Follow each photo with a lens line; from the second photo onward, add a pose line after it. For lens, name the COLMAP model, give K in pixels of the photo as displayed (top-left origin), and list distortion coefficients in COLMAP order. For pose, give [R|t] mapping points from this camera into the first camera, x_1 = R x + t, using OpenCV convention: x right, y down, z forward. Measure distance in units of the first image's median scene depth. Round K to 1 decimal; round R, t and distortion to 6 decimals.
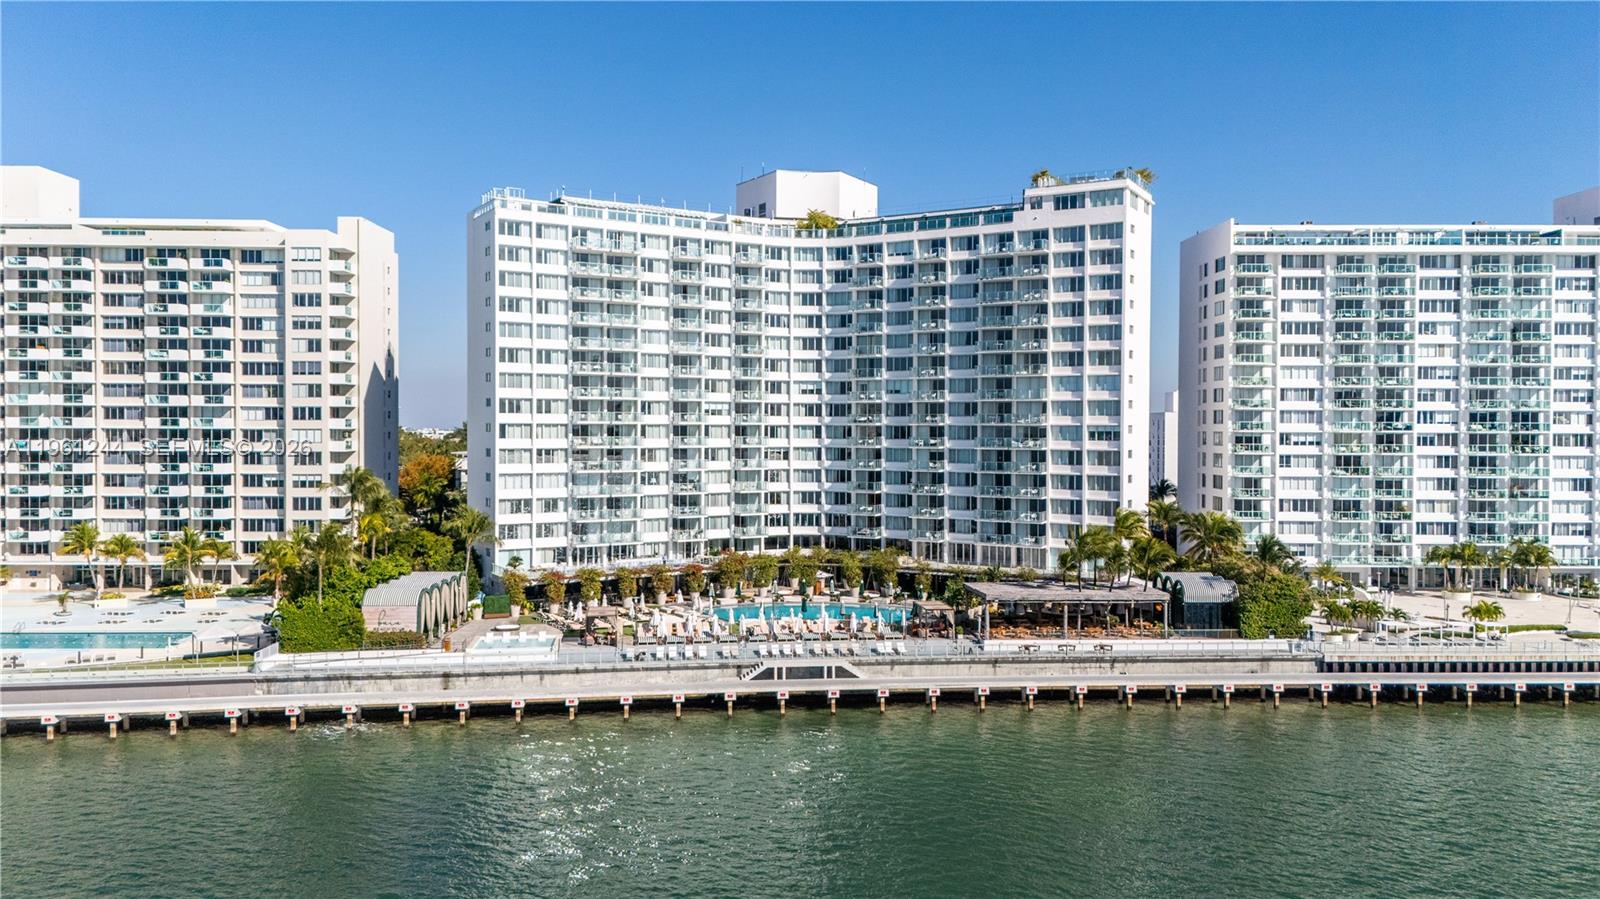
lens RADIAL K [[1163.4, 0, 786.3], [0, 1163.4, 446.1], [0, 0, 1]] dist [0.050962, -0.030242]
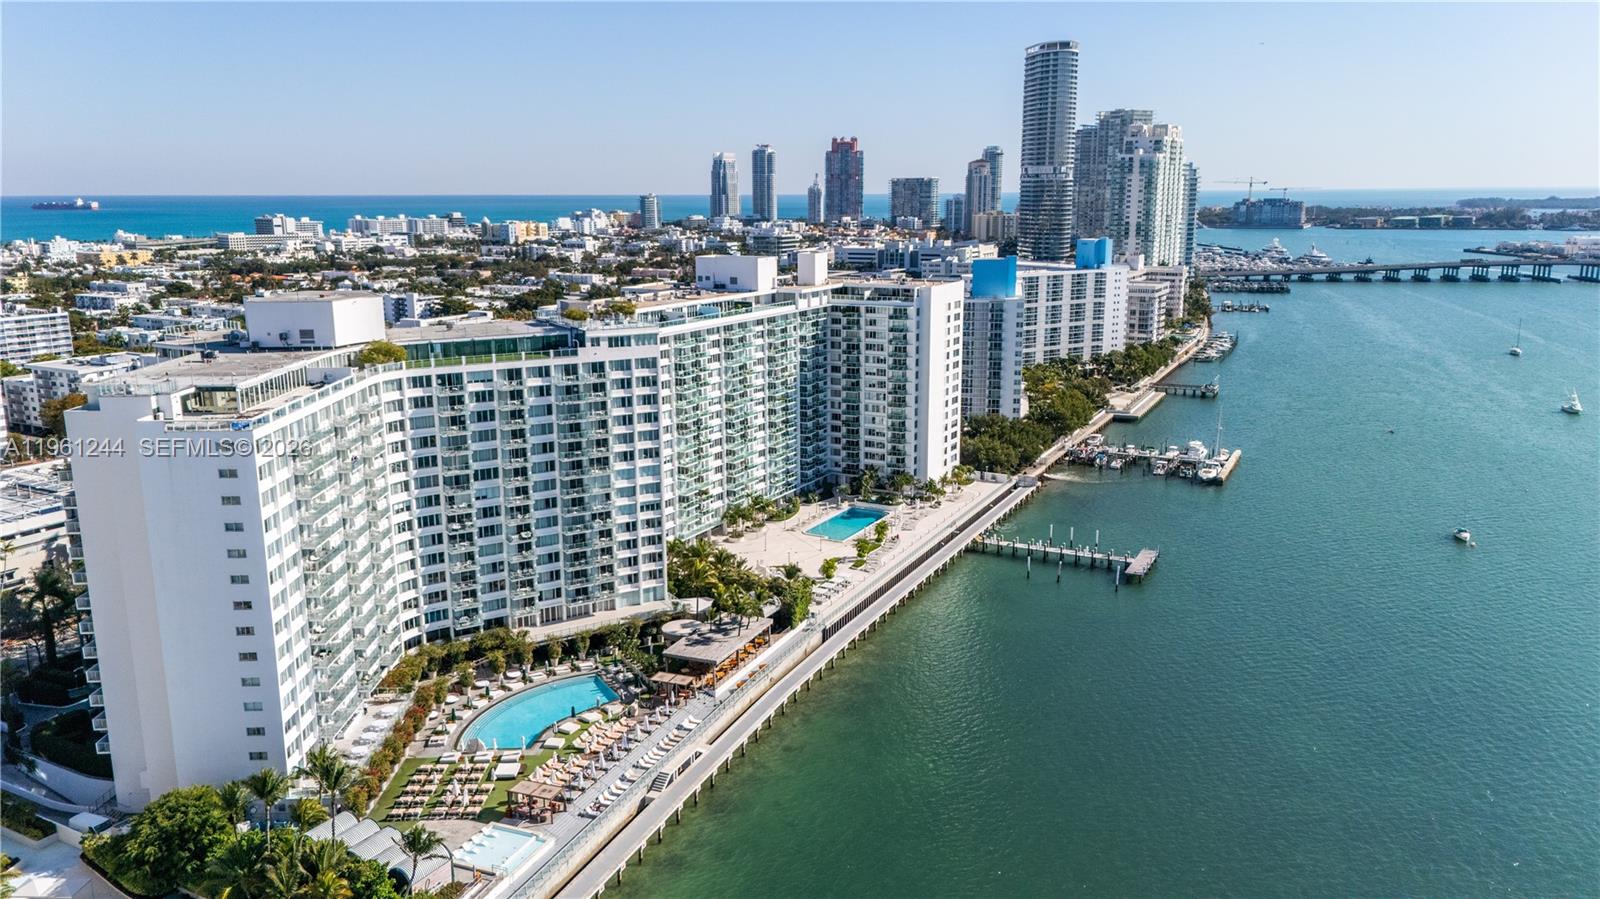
lens RADIAL K [[1163.4, 0, 799.8], [0, 1163.4, 440.1], [0, 0, 1]] dist [0.050962, -0.030242]
pose [[0.480791, -0.189798, 0.856047, -0.723047], [0.026502, 0.978991, 0.202172, -0.322255], [-0.876435, -0.074516, 0.475720, 0.164882]]
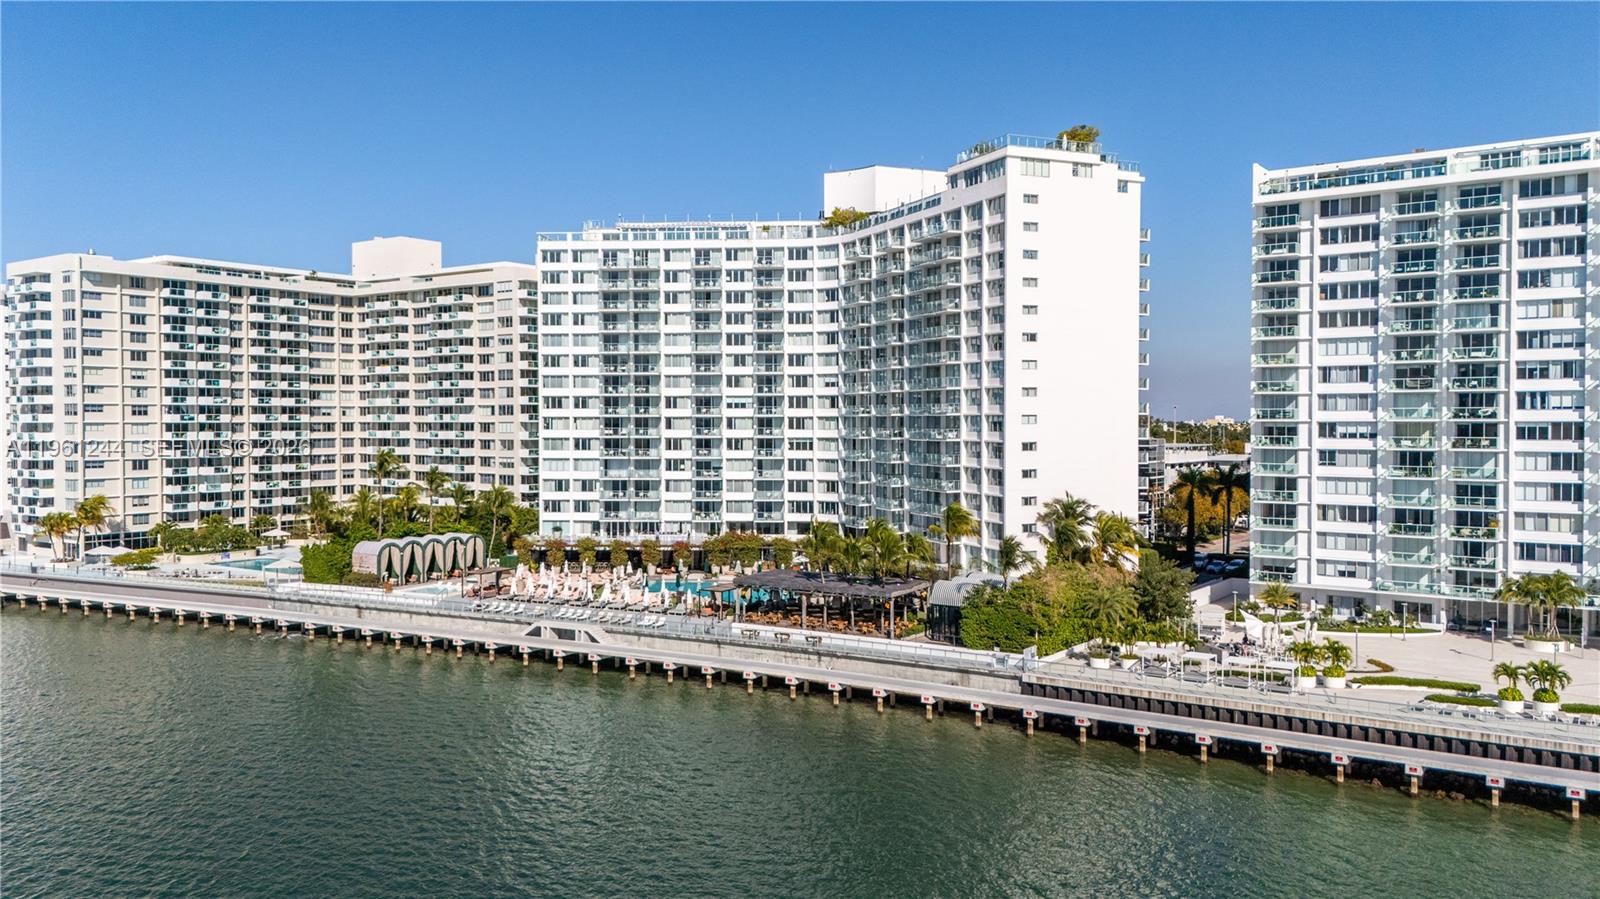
lens RADIAL K [[1163.4, 0, 793.5], [0, 1163.4, 449.4], [0, 0, 1]] dist [0.050962, -0.030242]
pose [[0.816220, 0.009864, -0.577657, 0.595705], [-0.004387, 0.999931, 0.010876, -0.000034], [0.577725, -0.006343, 0.816207, 0.134388]]
